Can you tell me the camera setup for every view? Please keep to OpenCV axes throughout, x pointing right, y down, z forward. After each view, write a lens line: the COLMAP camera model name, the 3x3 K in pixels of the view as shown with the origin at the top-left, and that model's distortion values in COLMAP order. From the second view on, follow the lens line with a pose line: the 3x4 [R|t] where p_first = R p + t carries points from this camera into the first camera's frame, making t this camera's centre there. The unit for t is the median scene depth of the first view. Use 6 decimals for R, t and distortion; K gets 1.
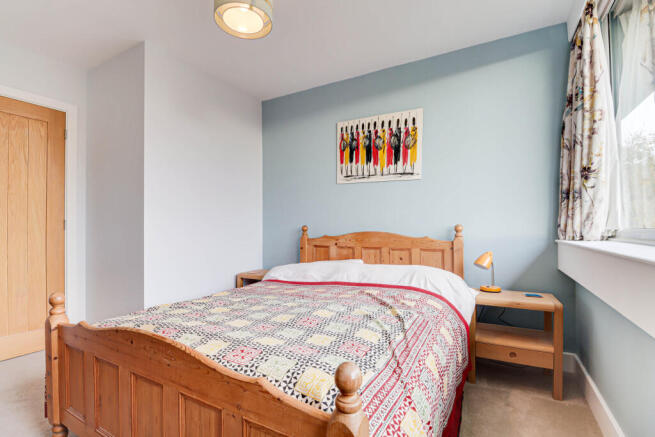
lens RADIAL K [[303.2, 0, 334.6], [0, 303.2, 227.6], [0, 0, 1]] dist [0.004215, 0.000211]
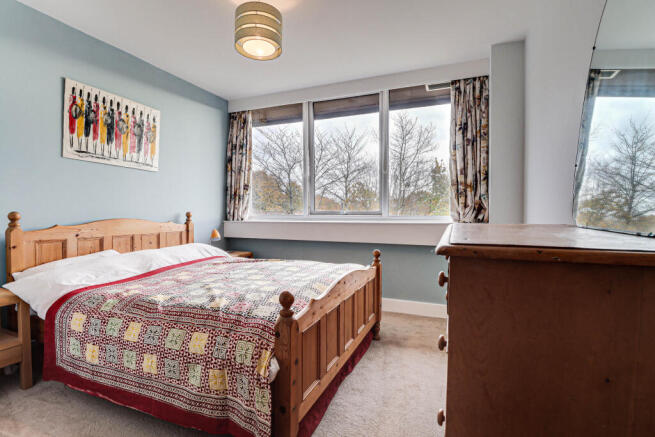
lens RADIAL K [[303.2, 0, 329.4], [0, 303.2, 214.4], [0, 0, 1]] dist [0.004215, 0.000211]
pose [[-0.083876, -0.001859, 0.996474, -0.855236], [0.004834, 0.999986, 0.002273, 0.000071], [-0.996464, 0.005008, -0.083866, 0.424342]]
